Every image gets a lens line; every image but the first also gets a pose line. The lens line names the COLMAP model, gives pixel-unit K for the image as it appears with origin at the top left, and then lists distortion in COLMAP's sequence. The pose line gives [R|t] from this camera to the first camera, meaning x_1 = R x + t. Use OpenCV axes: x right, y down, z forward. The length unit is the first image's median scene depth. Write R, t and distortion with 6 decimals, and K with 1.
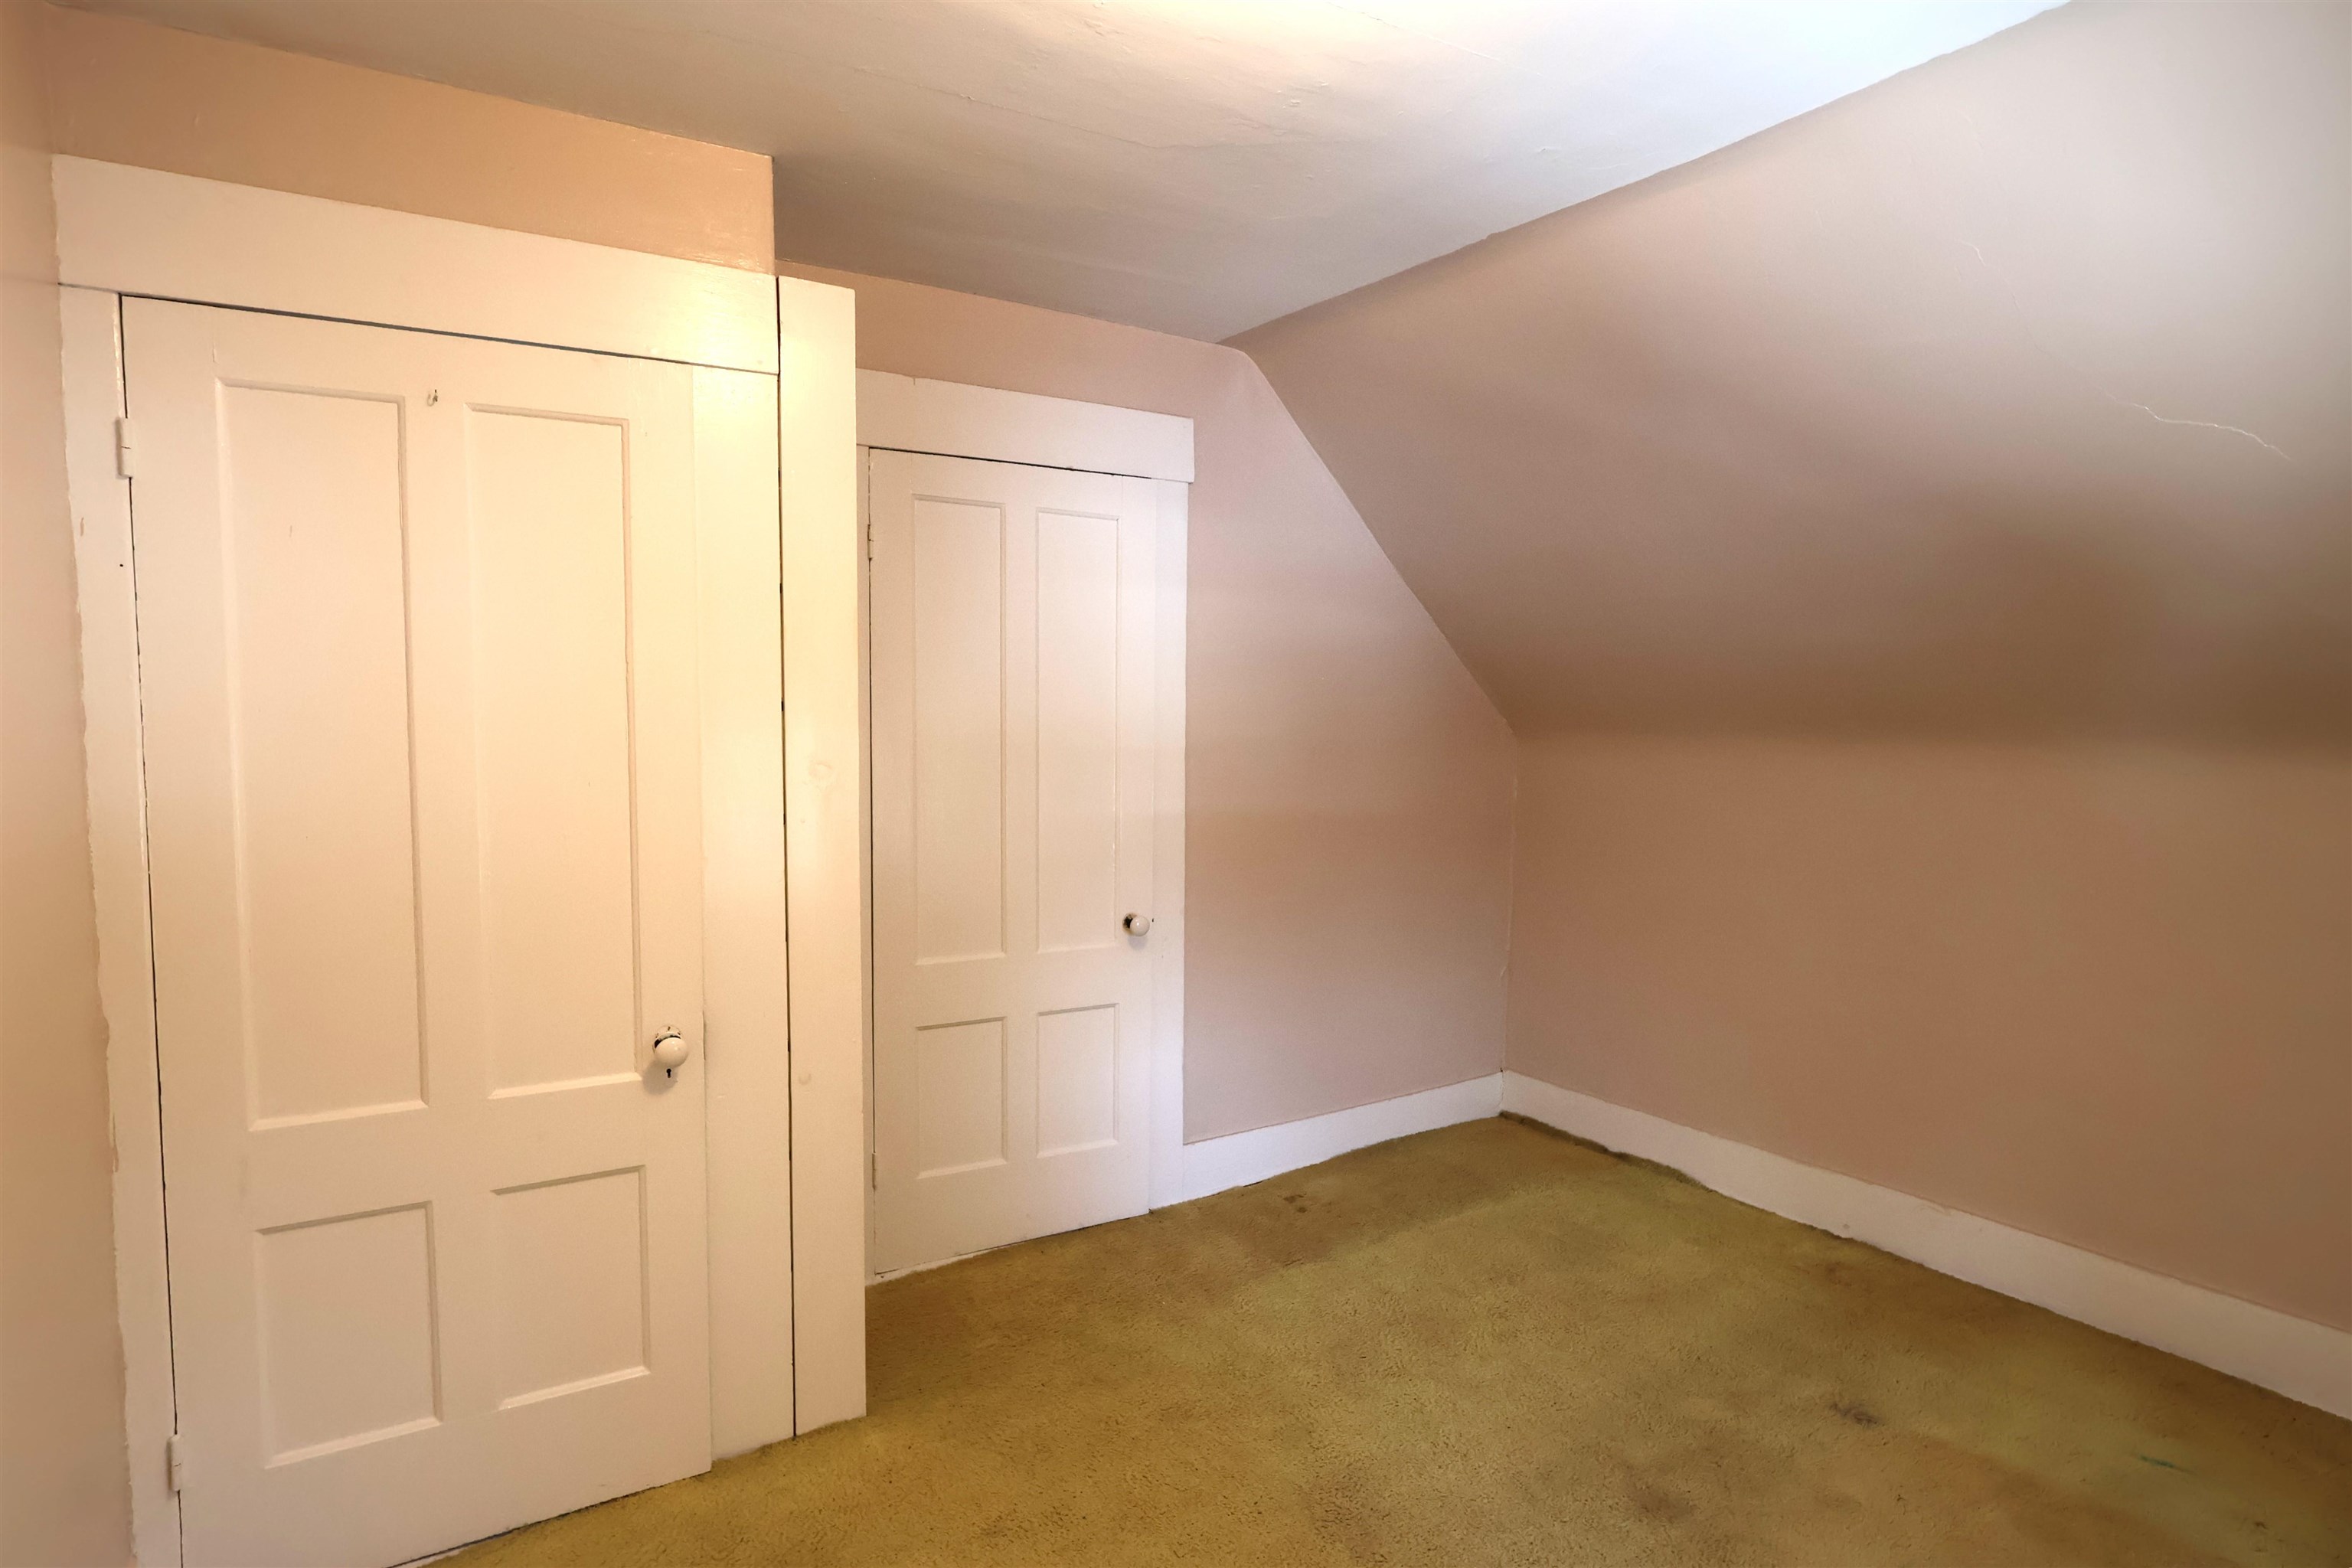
lens RADIAL K [[1174.3, 0, 1155.1], [0, 1174.3, 784.4], [0, 0, 1]] dist [0.003568, 0.000815]
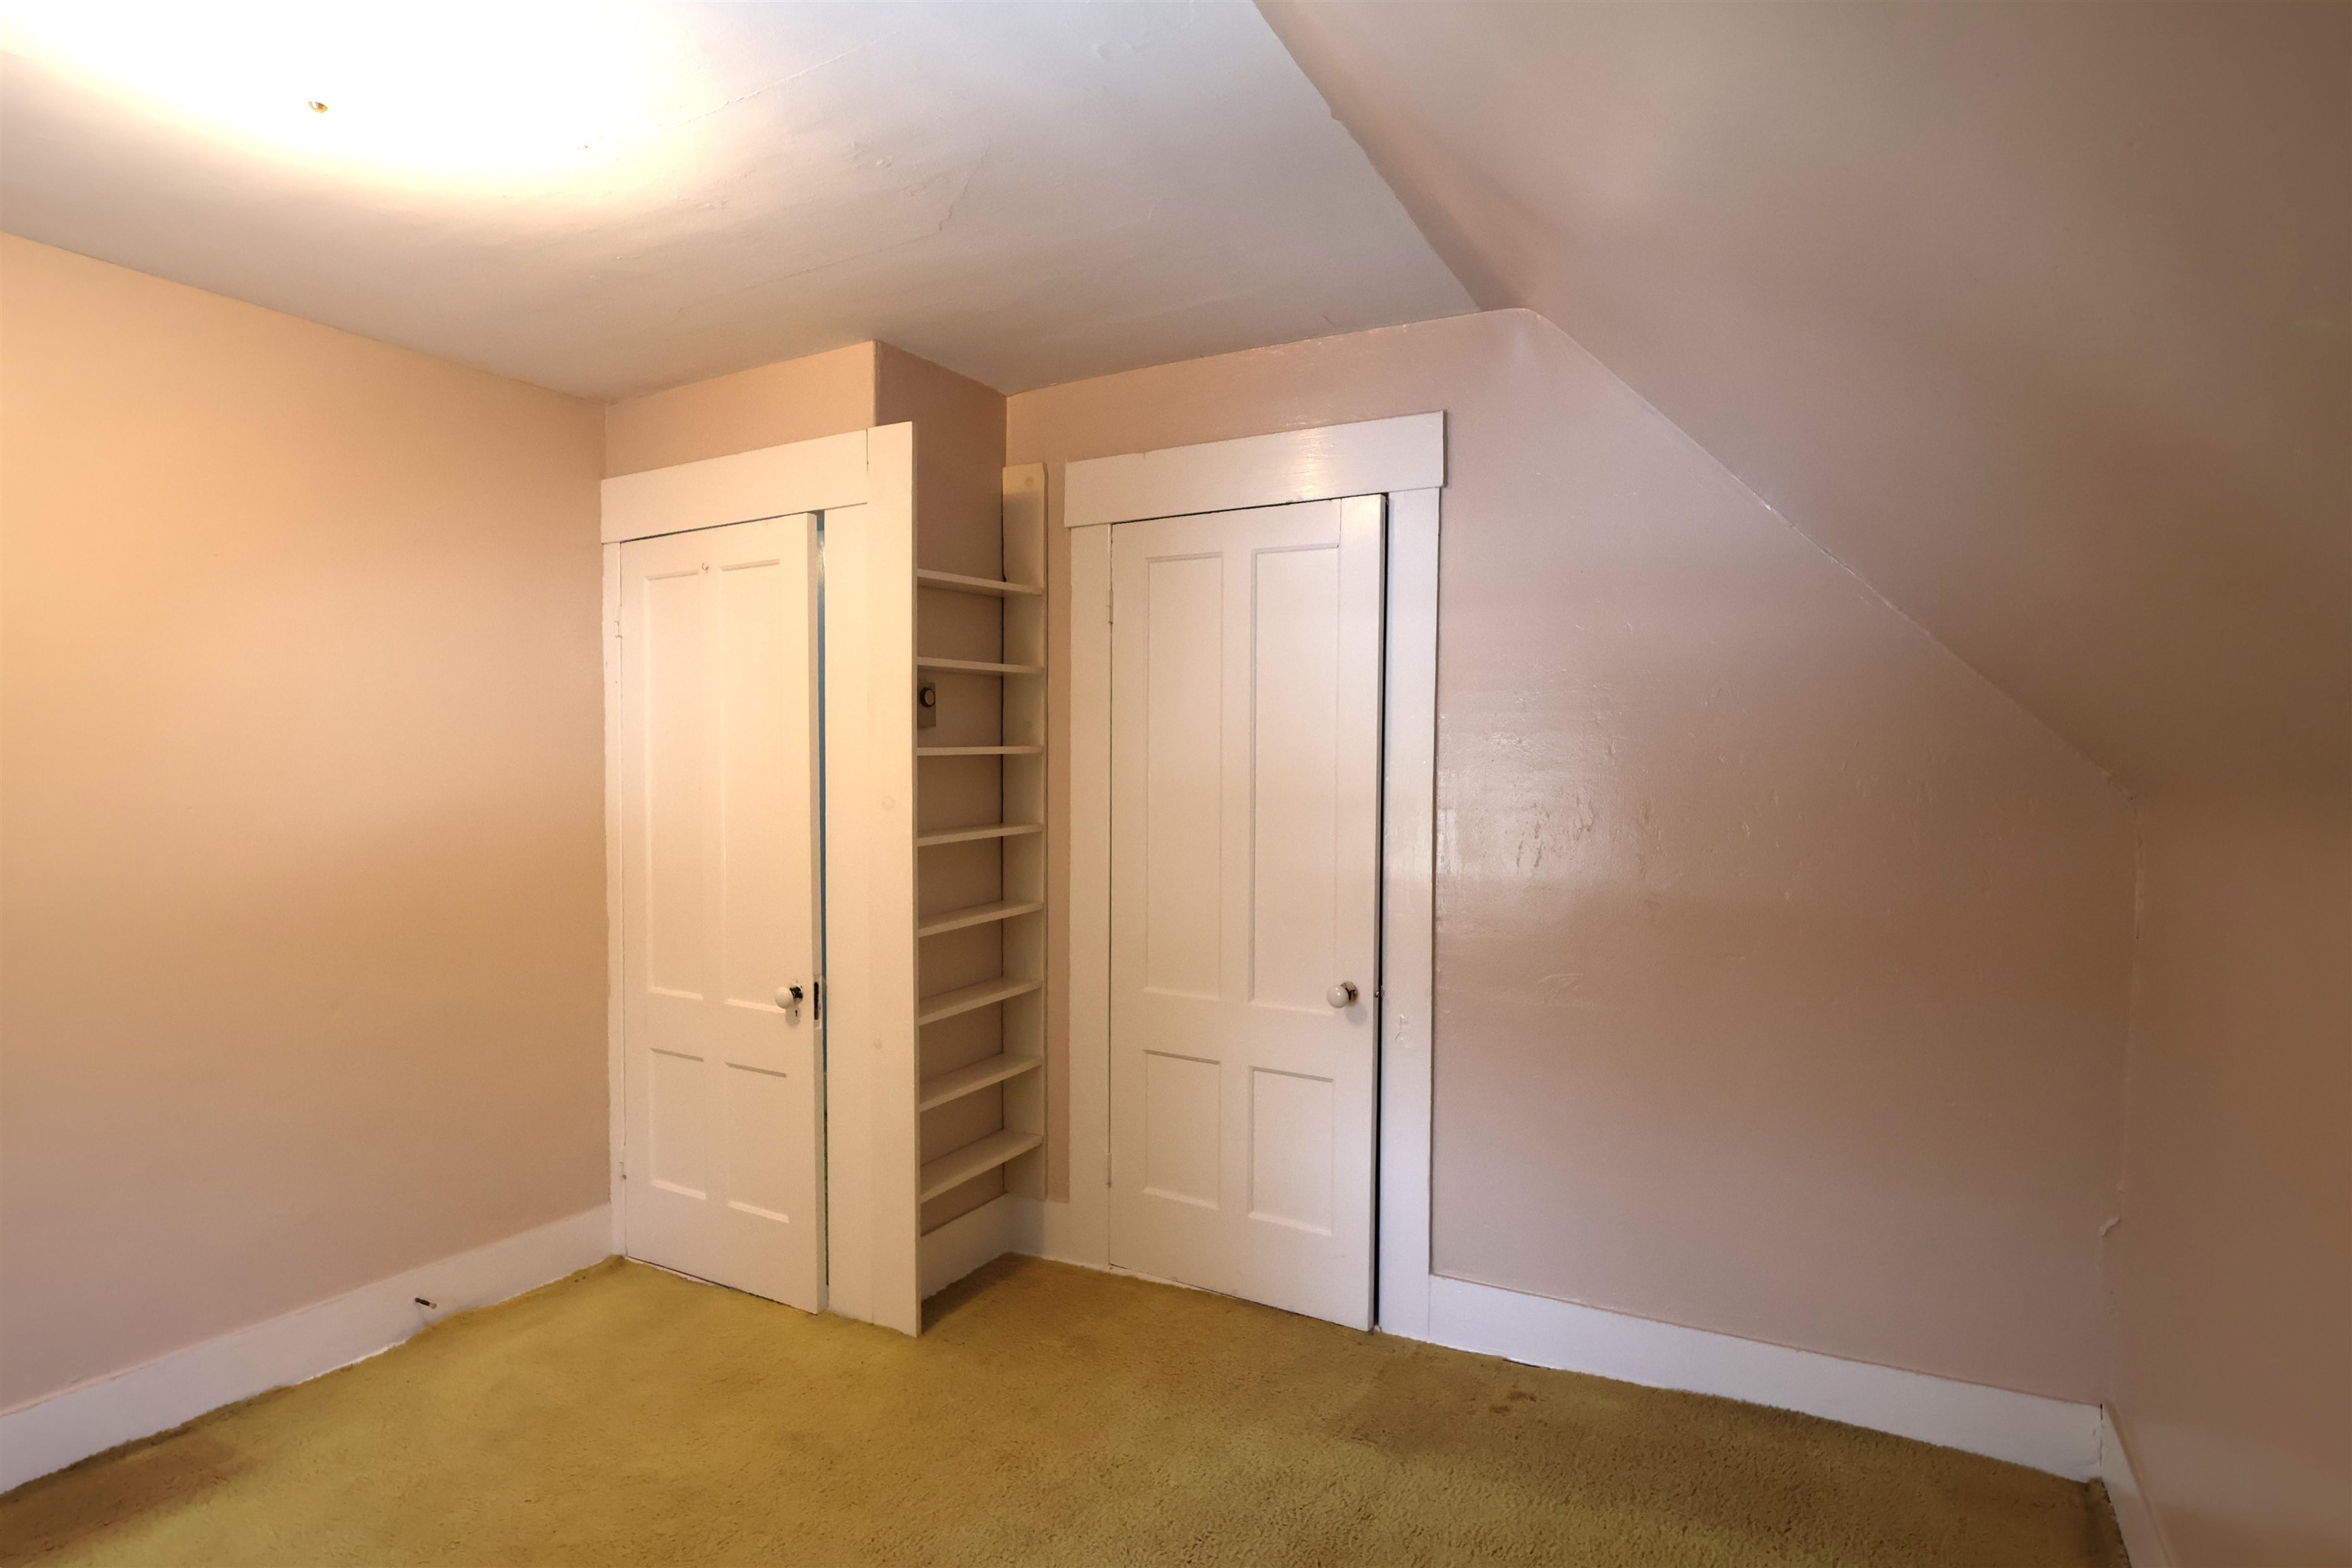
lens RADIAL K [[1174.3, 0, 1155.1], [0, 1174.3, 784.4], [0, 0, 1]] dist [0.003568, 0.000815]
pose [[0.527550, 0.021590, -0.849250, 0.706579], [-0.049977, 0.998734, -0.005655, -0.030206], [0.848053, 0.045426, 0.527961, 0.425551]]
